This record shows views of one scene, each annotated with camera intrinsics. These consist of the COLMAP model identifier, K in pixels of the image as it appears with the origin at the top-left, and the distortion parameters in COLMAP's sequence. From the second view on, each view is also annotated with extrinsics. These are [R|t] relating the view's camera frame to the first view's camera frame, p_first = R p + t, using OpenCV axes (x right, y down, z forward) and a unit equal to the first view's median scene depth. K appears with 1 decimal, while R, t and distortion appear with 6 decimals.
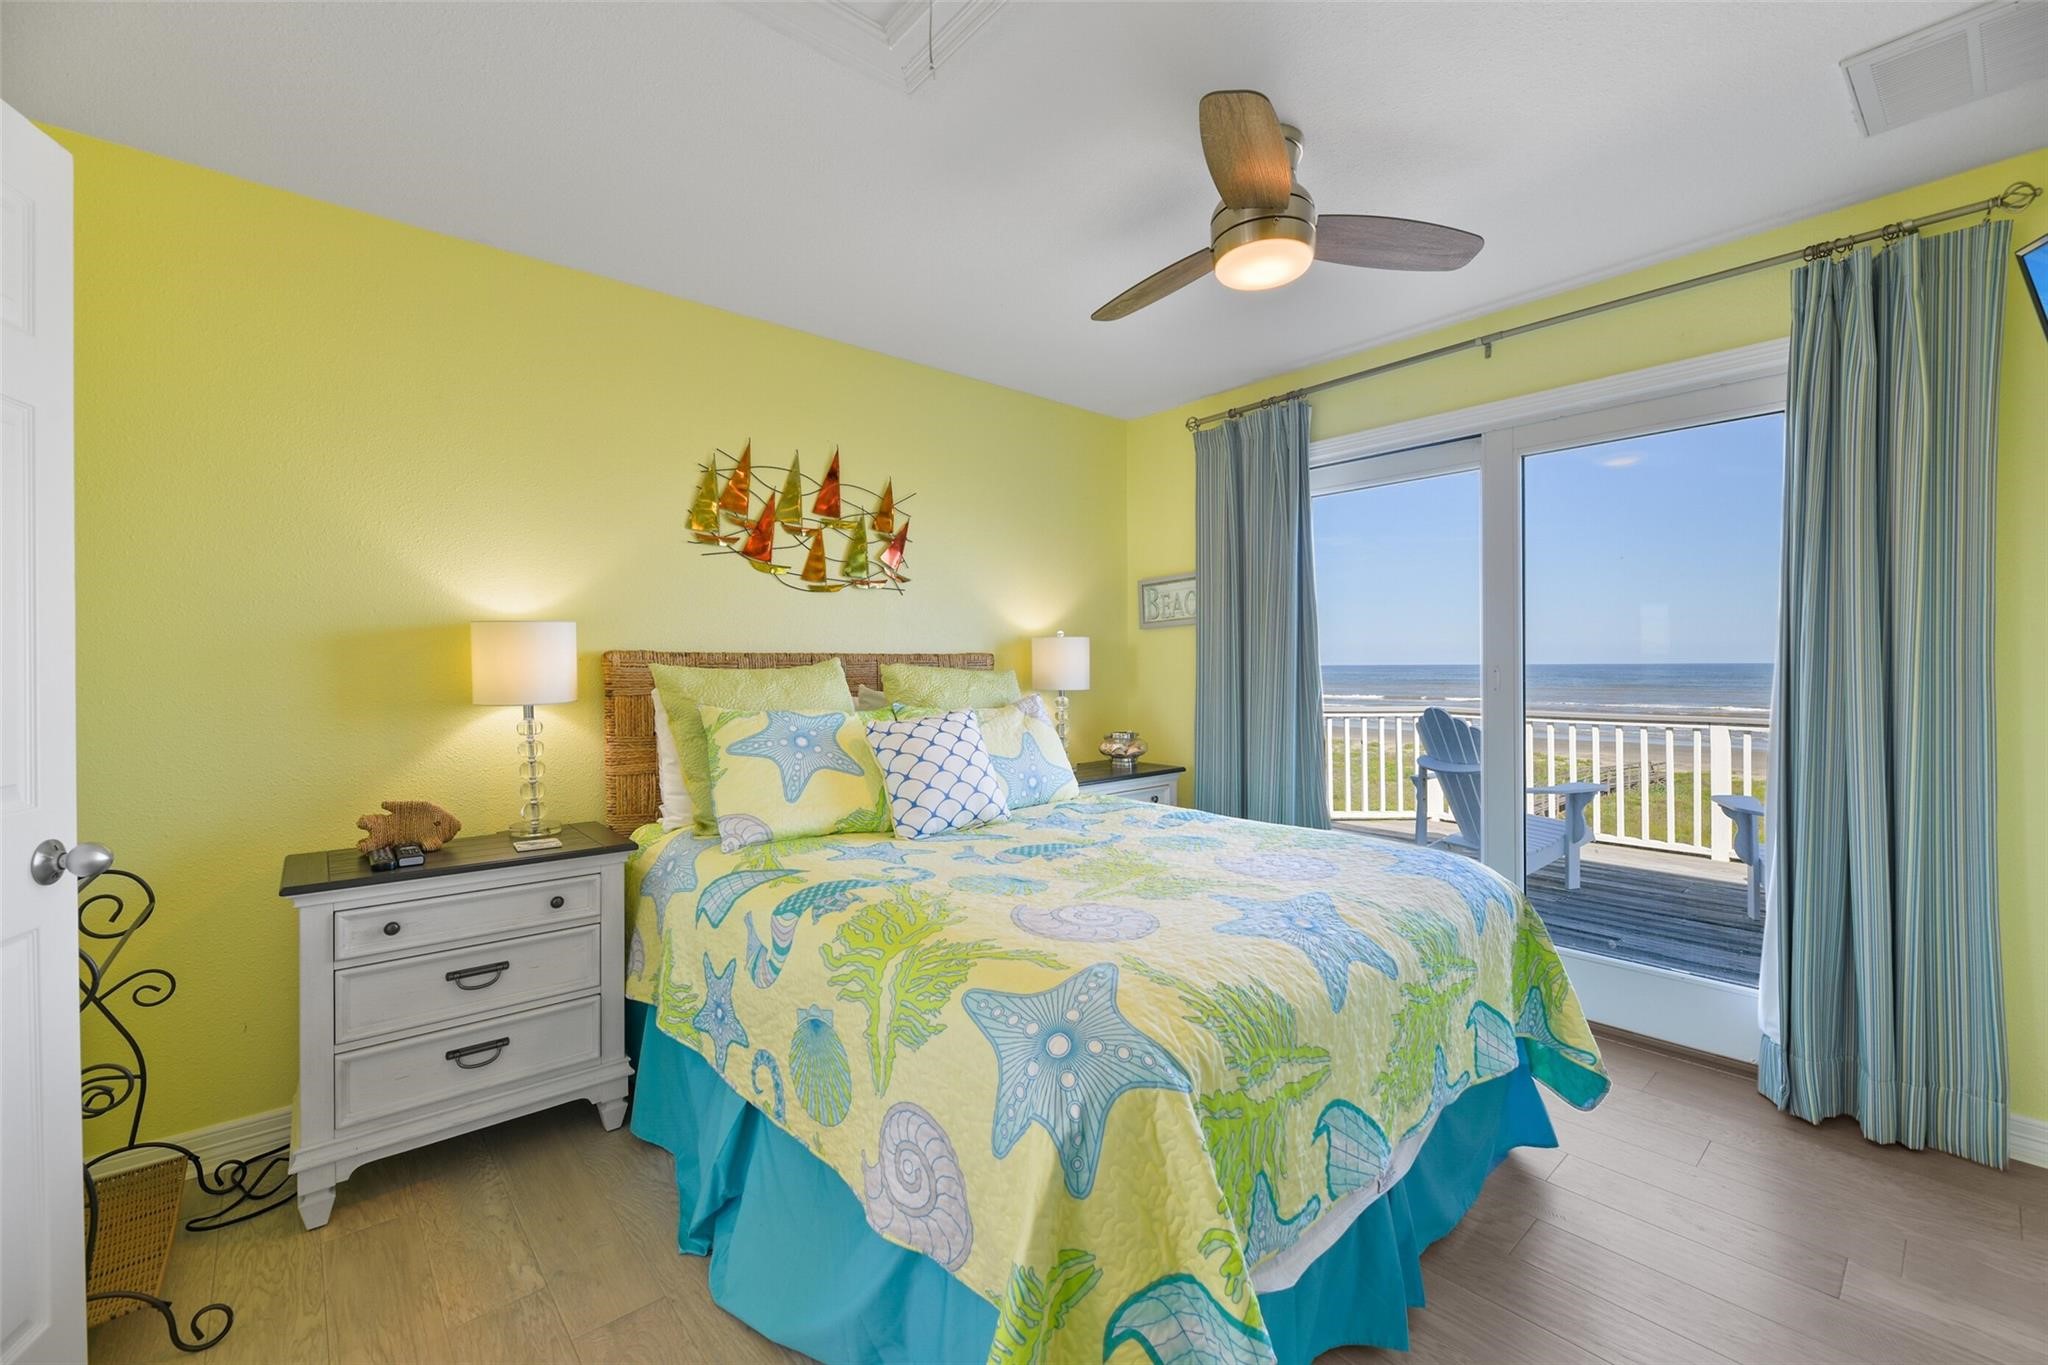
lens RADIAL K [[844.8, 0, 1025.8], [0, 844.8, 671.6], [0, 0, 1]] dist [0.000582, 0.000045]
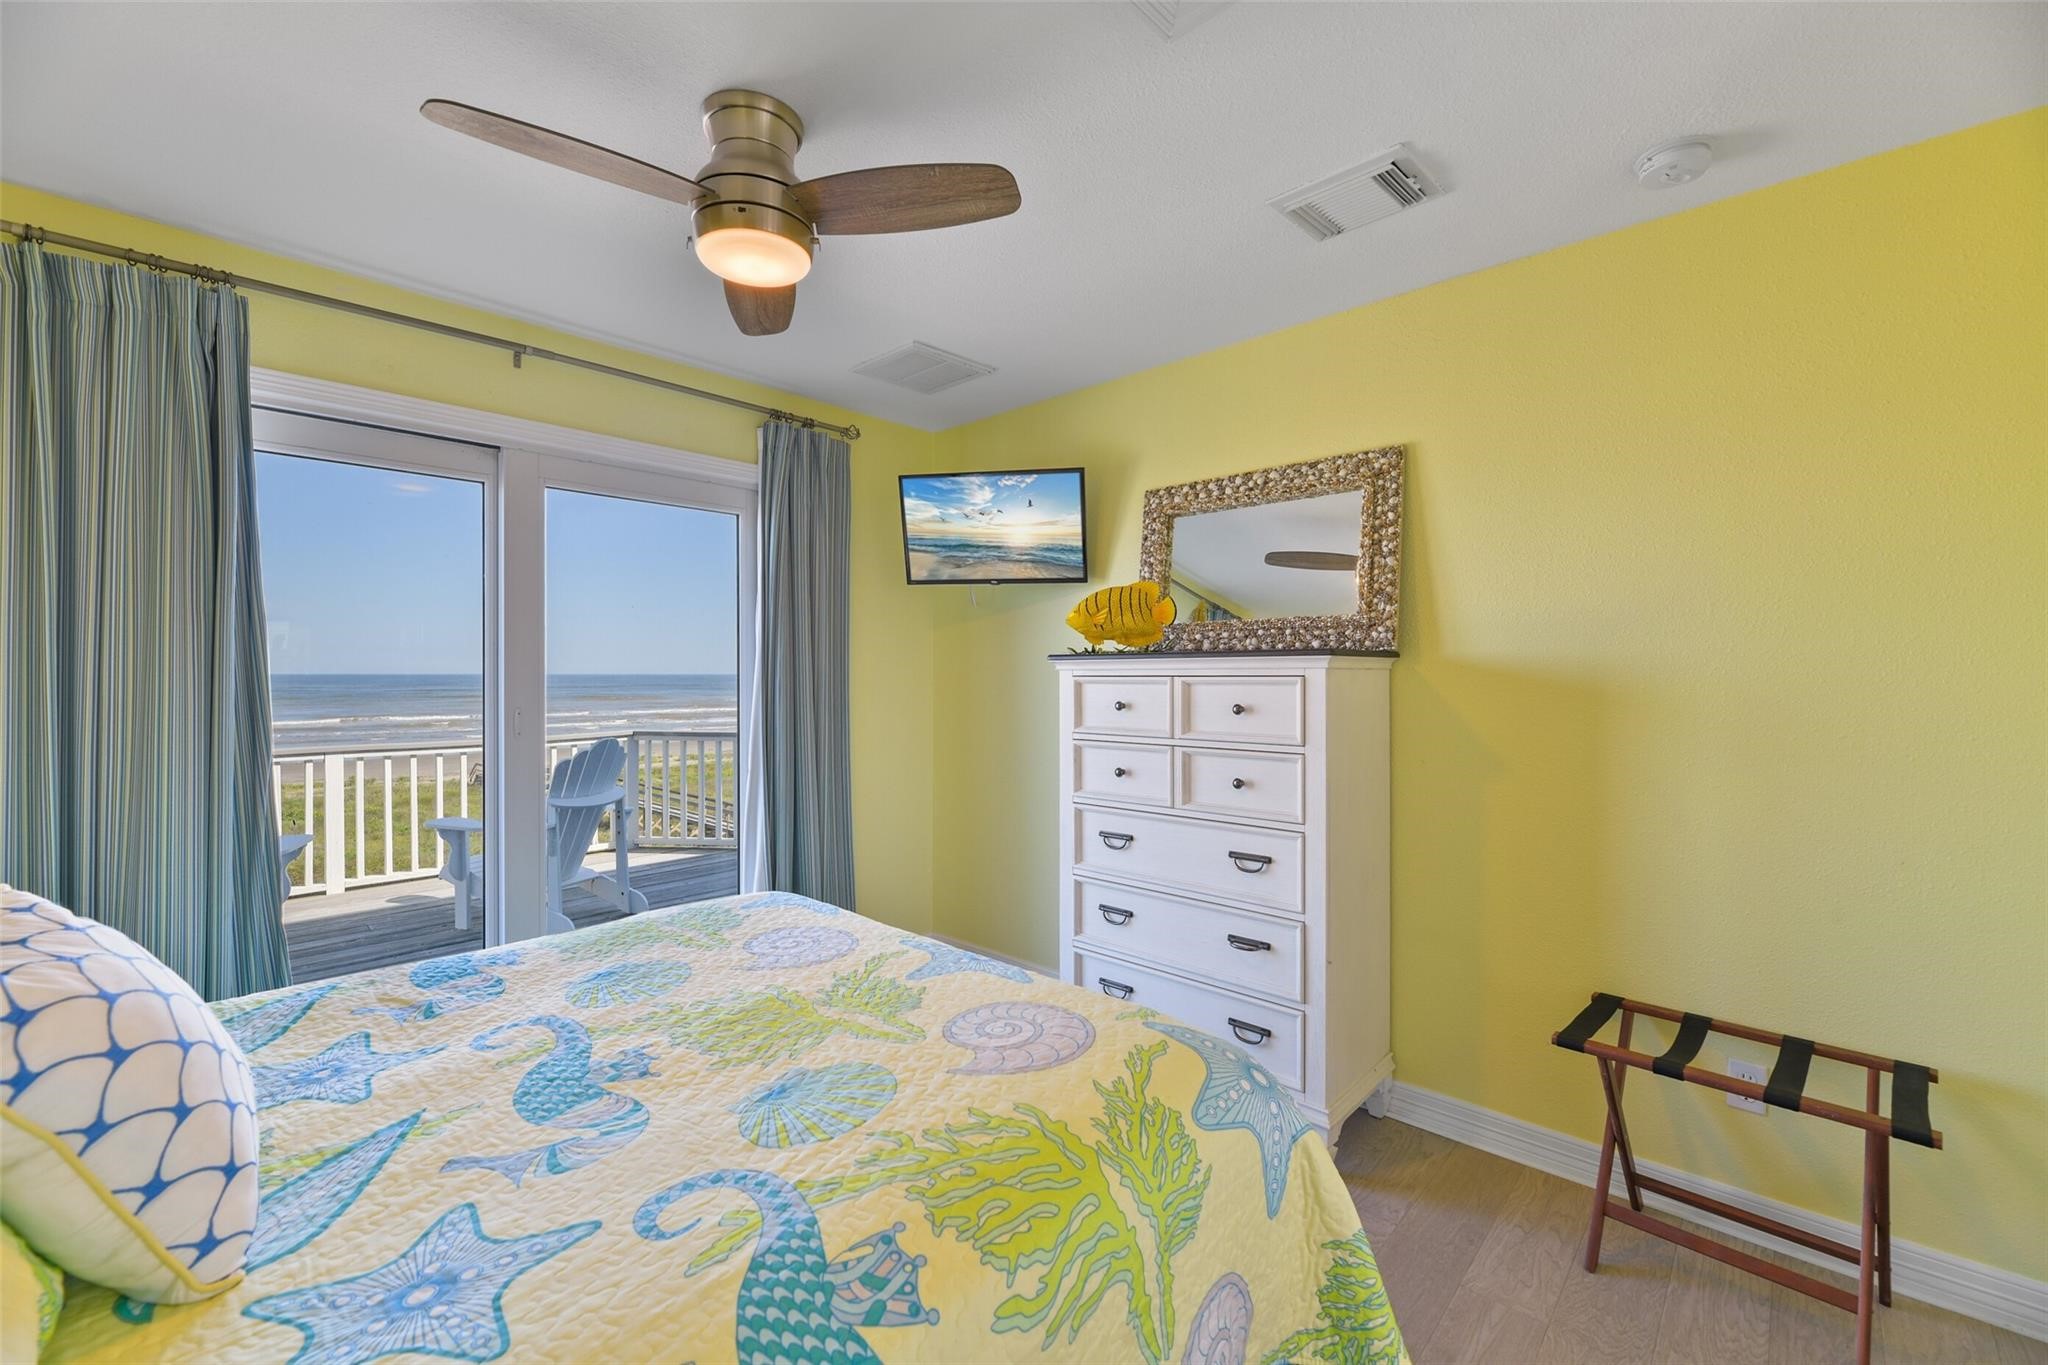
lens RADIAL K [[844.8, 0, 1025.8], [0, 844.8, 671.6], [0, 0, 1]] dist [0.000582, 0.000045]
pose [[-0.107246, 0.003407, 0.994227, -0.726506], [0.008825, 0.999958, -0.002474, -0.068184], [-0.994193, 0.008509, -0.107272, 0.987208]]
